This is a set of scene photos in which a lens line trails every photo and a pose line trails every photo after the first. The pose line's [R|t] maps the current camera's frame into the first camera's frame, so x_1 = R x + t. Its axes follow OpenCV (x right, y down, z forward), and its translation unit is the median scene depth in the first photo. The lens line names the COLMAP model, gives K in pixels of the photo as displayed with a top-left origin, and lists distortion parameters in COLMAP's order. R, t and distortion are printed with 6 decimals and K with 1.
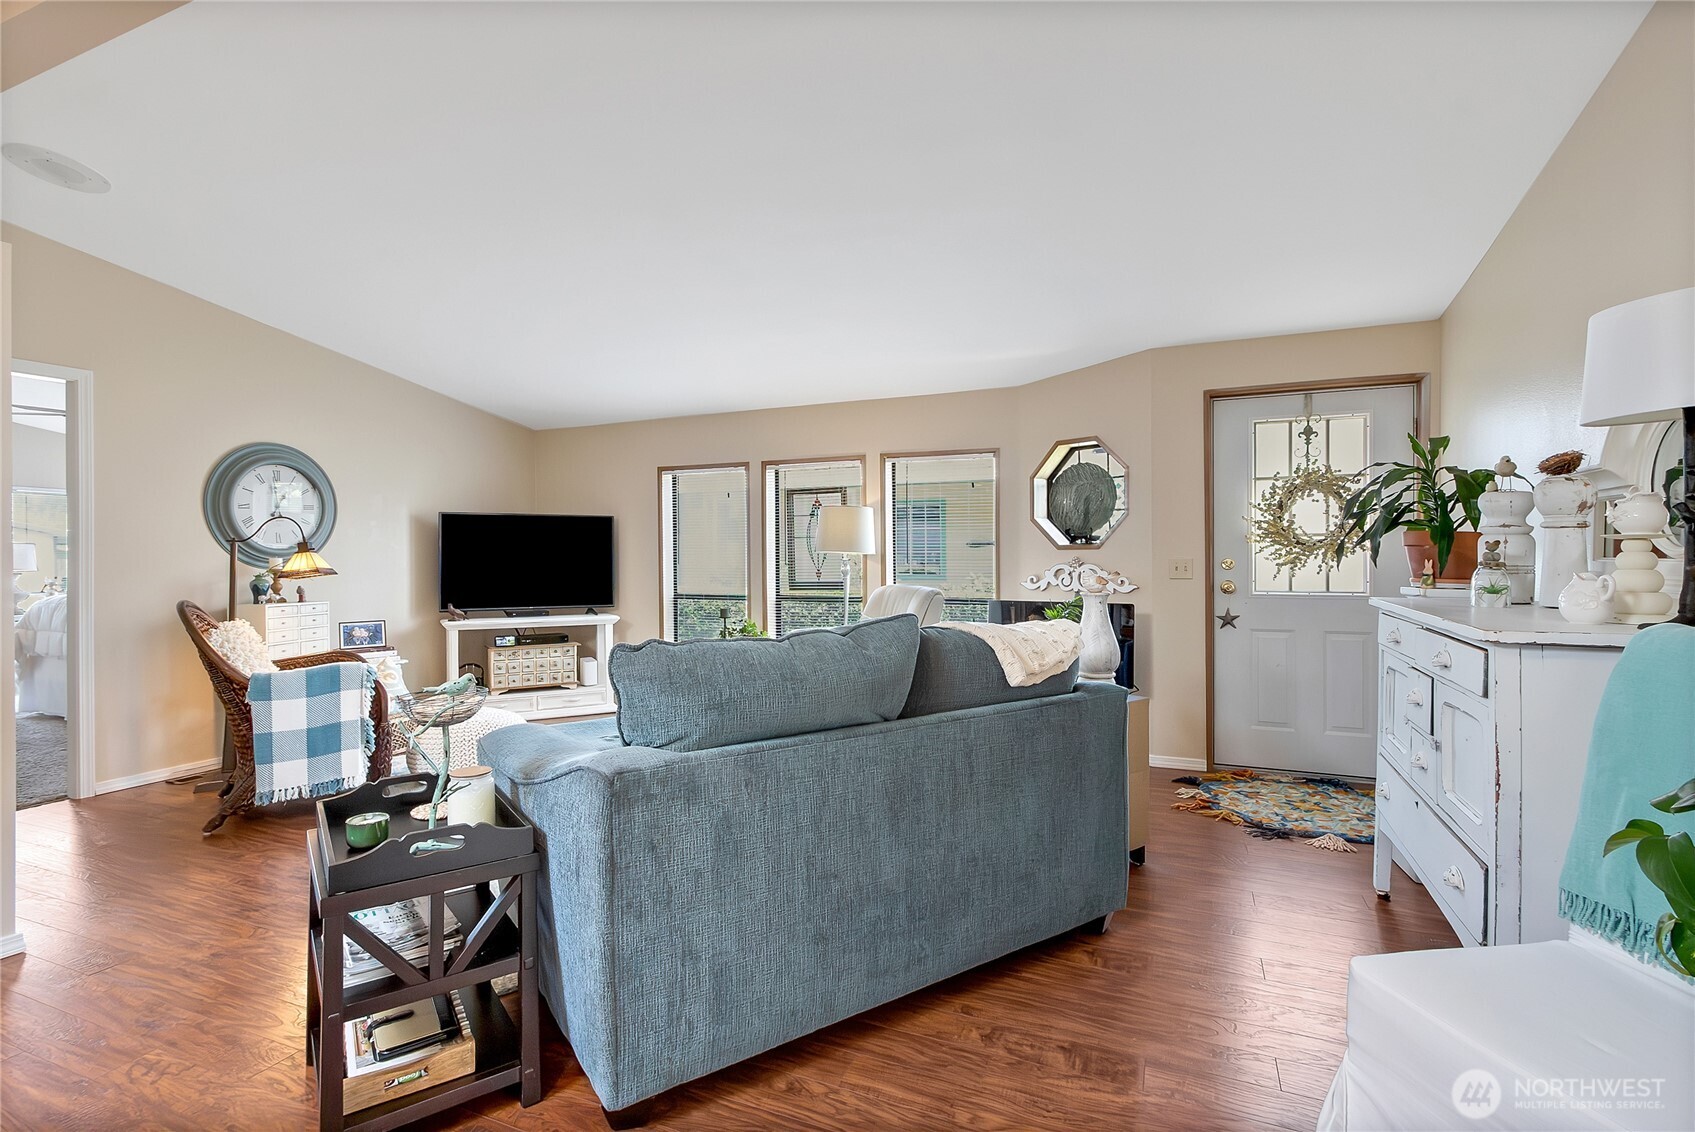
lens RADIAL K [[791.2, 0, 849.4], [0, 791.2, 580.7], [0, 0, 1]] dist [0.002533, 0.000543]
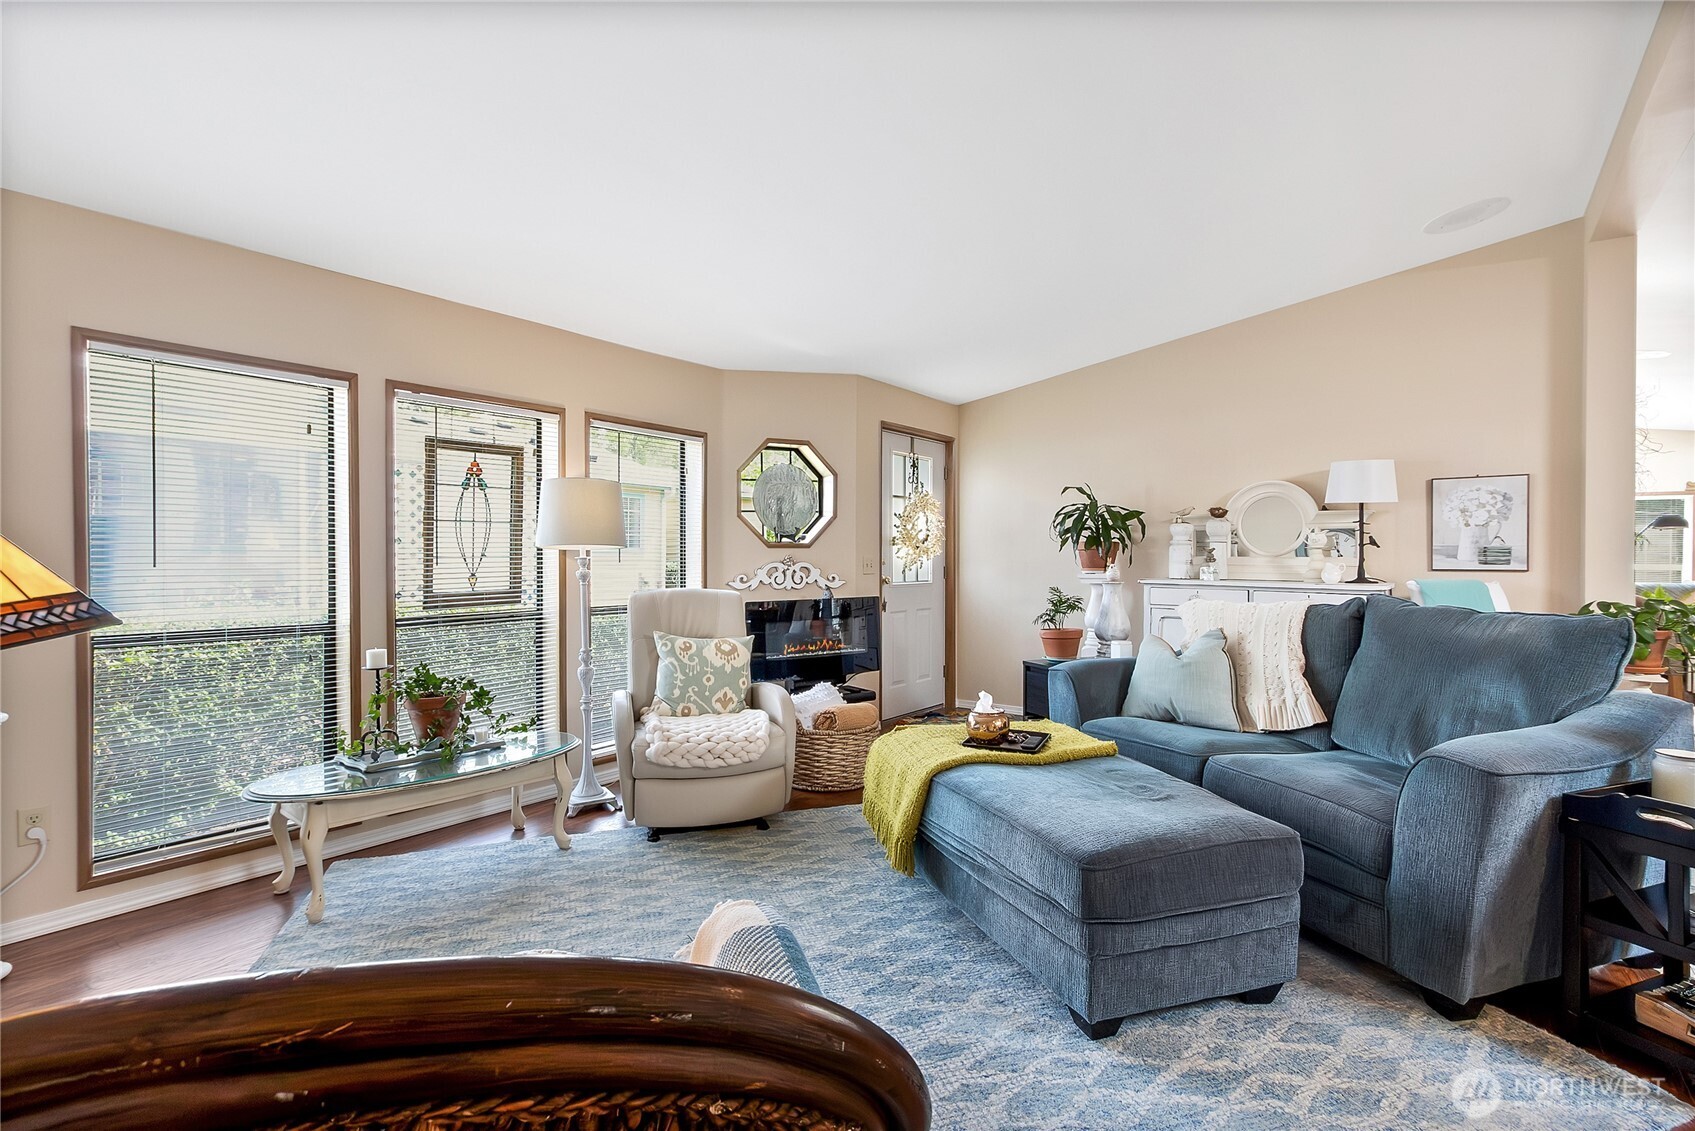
lens RADIAL K [[791.2, 0, 833.8], [0, 791.2, 570.9], [0, 0, 1]] dist [0.002533, 0.000543]
pose [[0.265341, -0.014054, 0.964052, -0.650480], [0.024865, 0.999661, 0.007729, -0.015460], [-0.963834, 0.021920, 0.265600, 0.642692]]
